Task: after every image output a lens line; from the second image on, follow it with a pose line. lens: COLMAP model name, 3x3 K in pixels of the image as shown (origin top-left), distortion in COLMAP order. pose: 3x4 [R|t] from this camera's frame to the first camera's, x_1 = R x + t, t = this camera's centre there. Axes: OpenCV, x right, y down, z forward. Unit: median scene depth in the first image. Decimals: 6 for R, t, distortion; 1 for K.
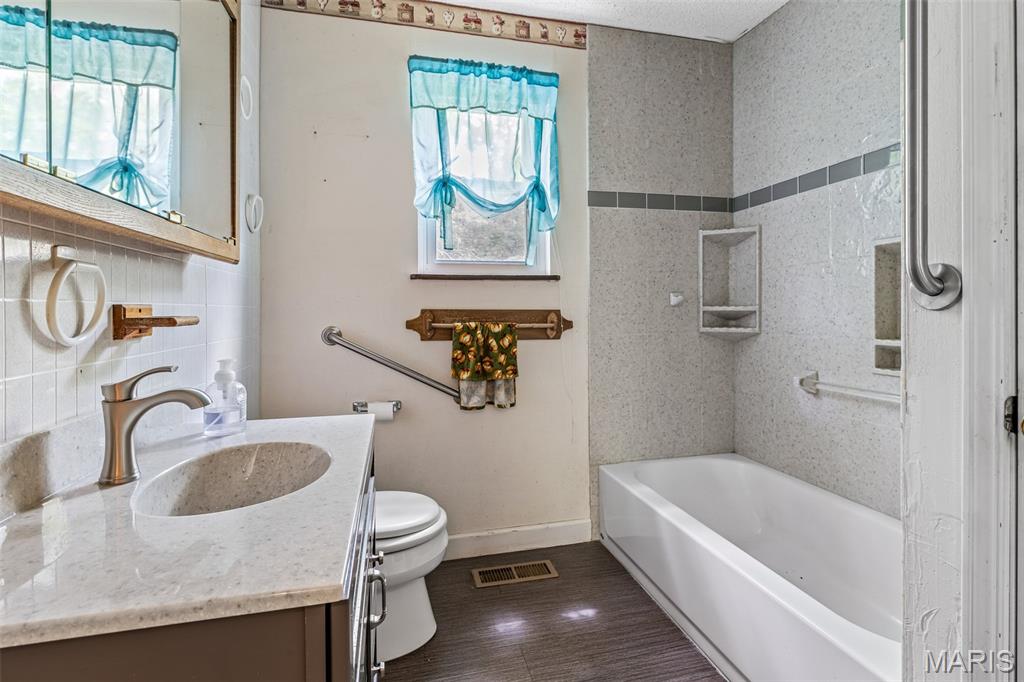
lens RADIAL K [[516.9, 0, 525.9], [0, 516.9, 309.4], [0, 0, 1]] dist [-0.004861, 0.002120]
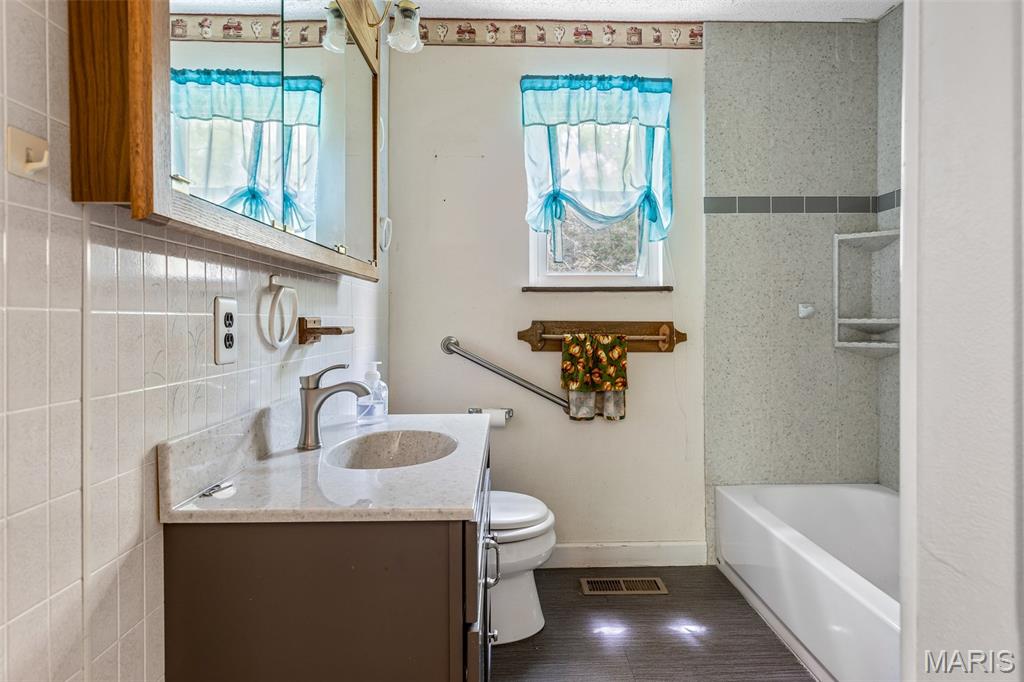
lens RADIAL K [[595.0, 0, 513.3], [0, 595.0, 336.9], [0, 0, 1]] dist [0.003657, 0.000237]
pose [[0.971956, 0.010217, -0.234941, 0.042248], [-0.003344, 0.999555, 0.029633, -0.003165], [0.235139, -0.028016, 0.971558, -0.171899]]
